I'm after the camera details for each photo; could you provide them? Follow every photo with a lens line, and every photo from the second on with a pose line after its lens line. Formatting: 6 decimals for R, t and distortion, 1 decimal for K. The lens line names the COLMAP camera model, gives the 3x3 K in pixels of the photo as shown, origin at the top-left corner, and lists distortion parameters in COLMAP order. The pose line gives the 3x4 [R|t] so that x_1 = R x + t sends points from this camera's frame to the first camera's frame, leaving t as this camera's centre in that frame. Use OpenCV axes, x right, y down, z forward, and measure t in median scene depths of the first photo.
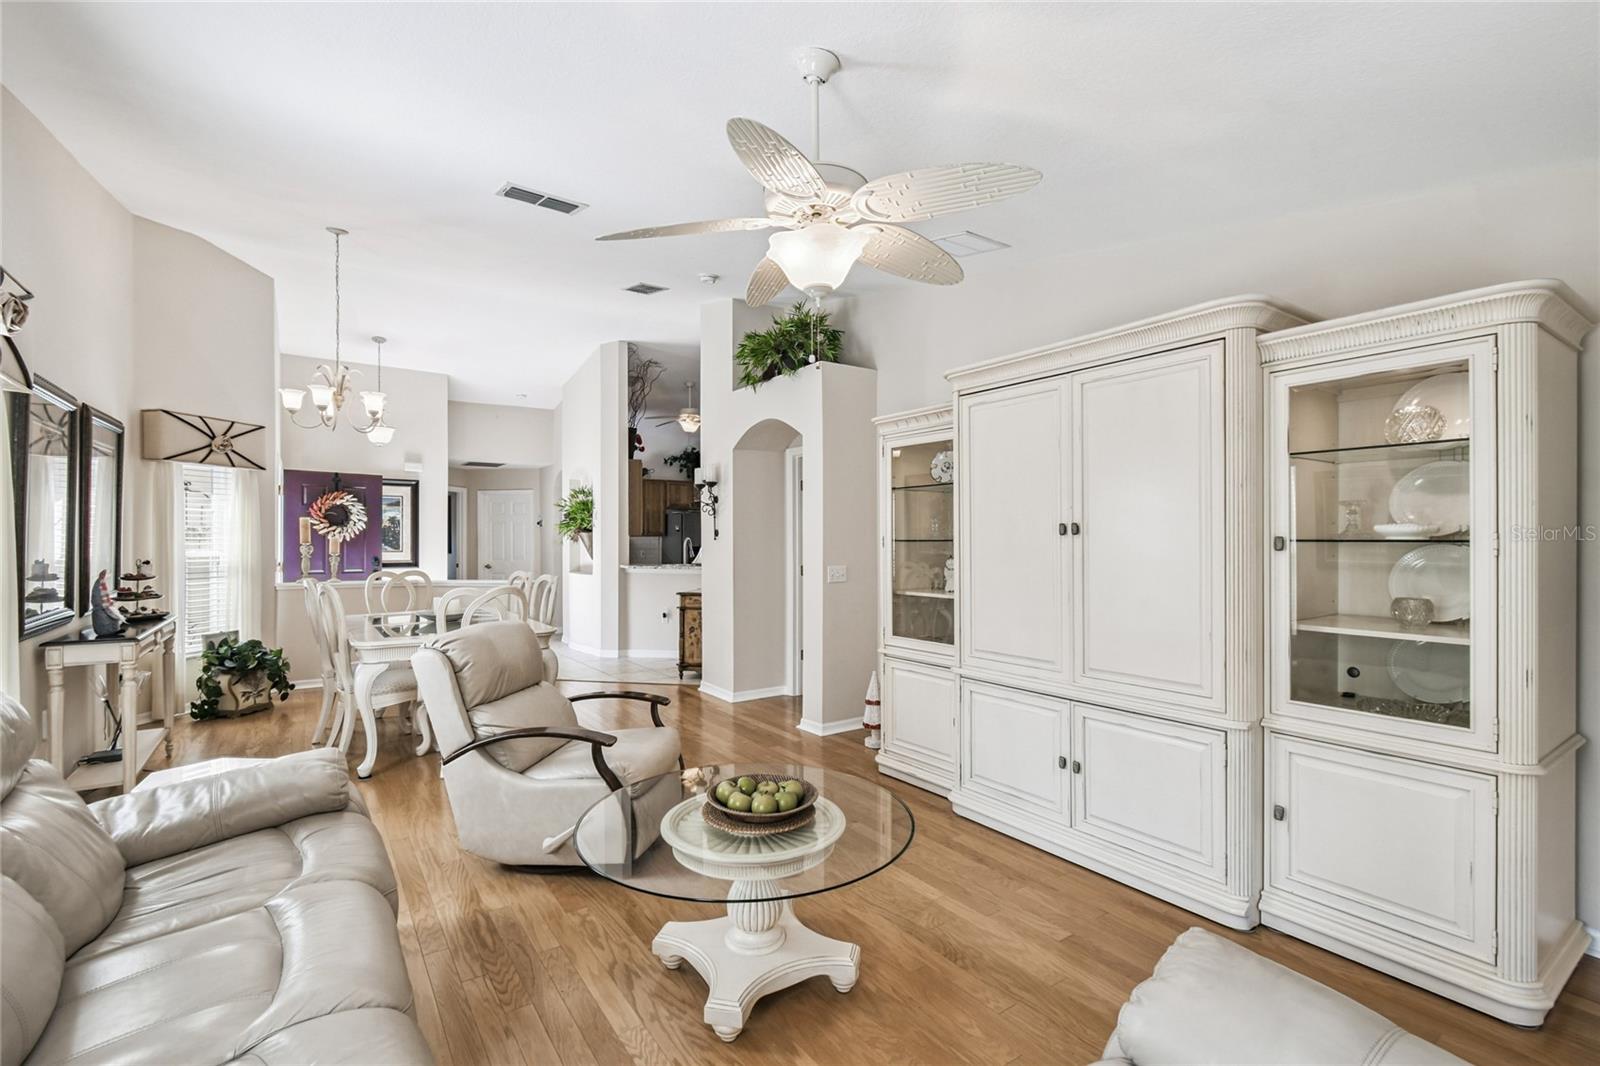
lens RADIAL K [[715.1, 0, 794.2], [0, 715.1, 540.5], [0, 0, 1]] dist [0.003208, -0.000586]
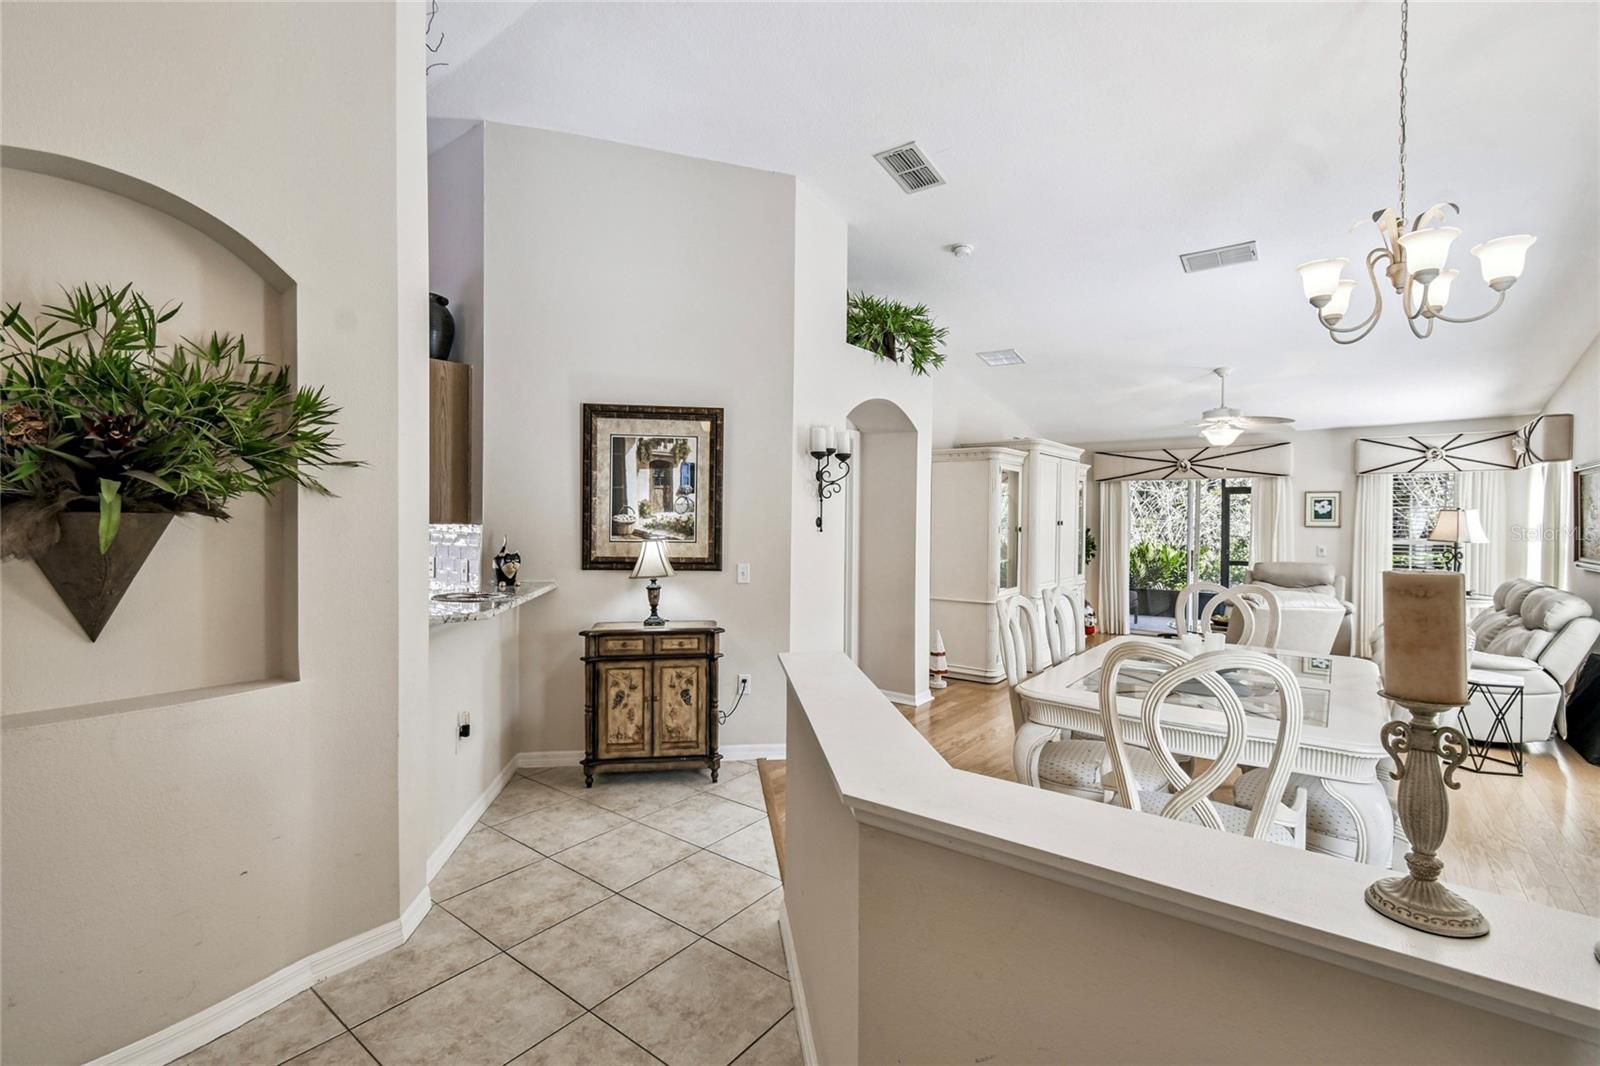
lens RADIAL K [[713.5, 0, 794.4], [0, 713.5, 526.1], [0, 0, 1]] dist [0.001095, -0.000133]
pose [[-0.297081, -0.011974, 0.954777, -0.868803], [-0.003774, 0.999928, 0.011366, -0.015874], [-0.954845, -0.000226, -0.297105, 1.361463]]
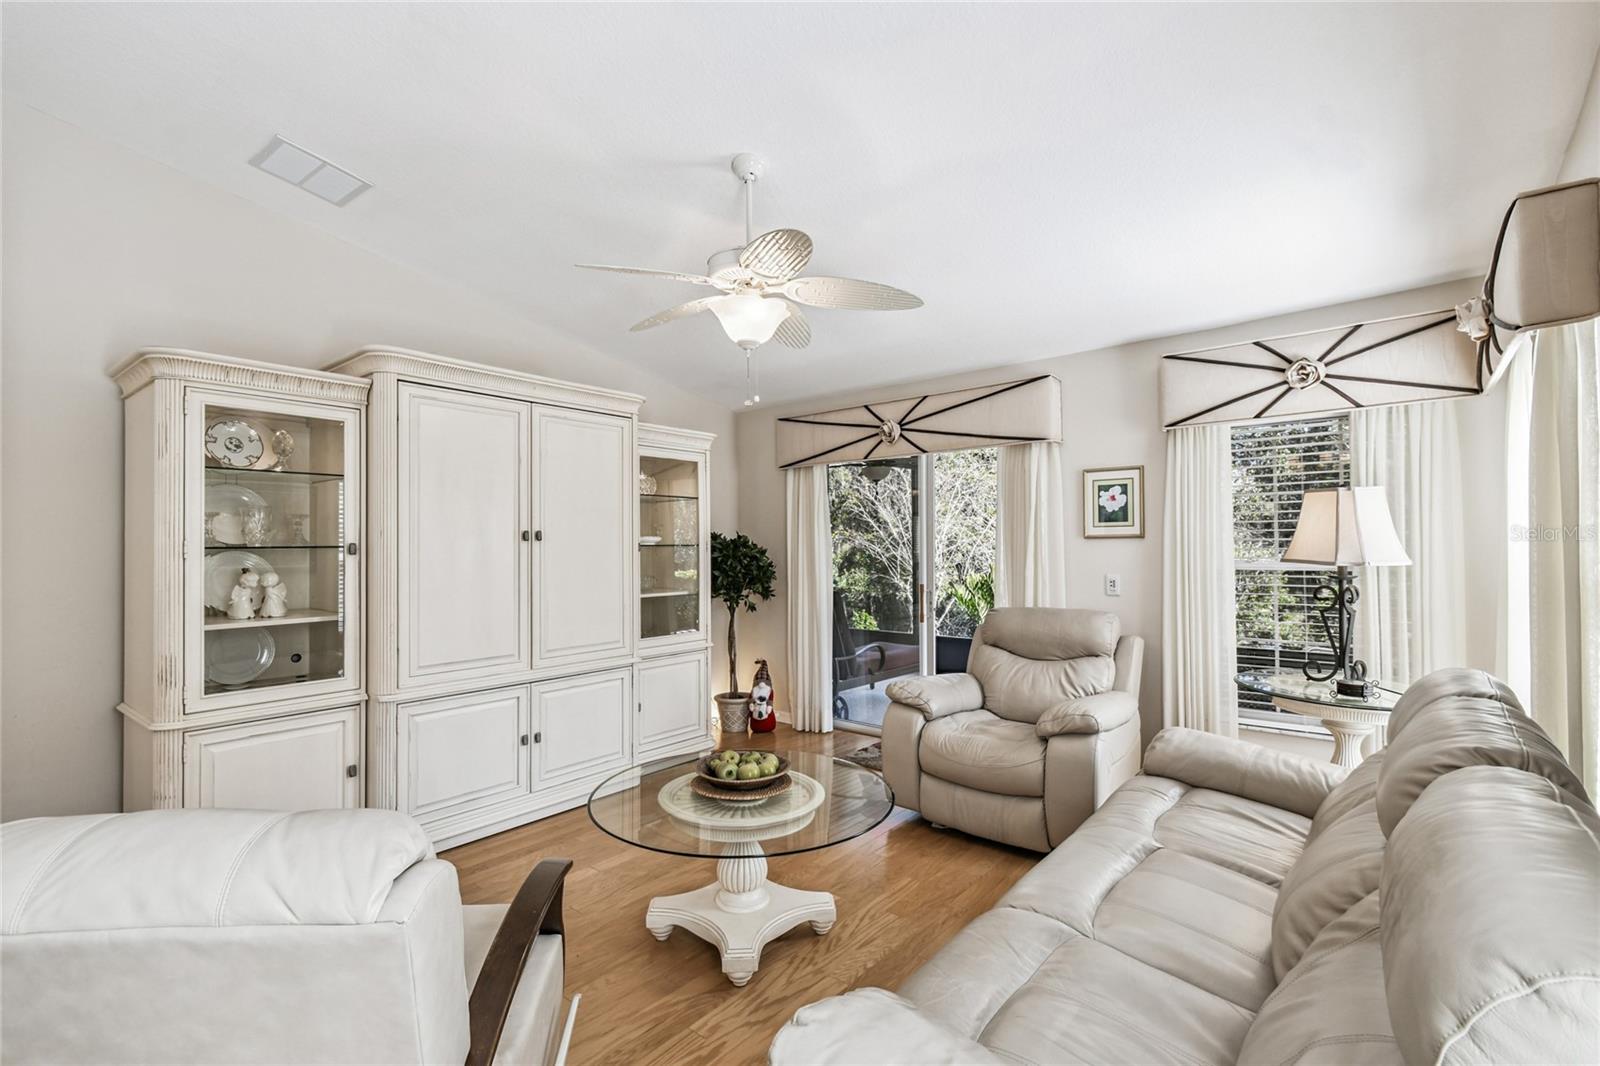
lens RADIAL K [[715.1, 0, 794.2], [0, 715.1, 540.5], [0, 0, 1]] dist [0.003208, -0.000586]
pose [[-0.269343, 0.012765, 0.962960, -0.454370], [0.010520, 0.999891, -0.010312, 0.004239], [-0.962987, 0.007353, -0.269448, 0.480116]]
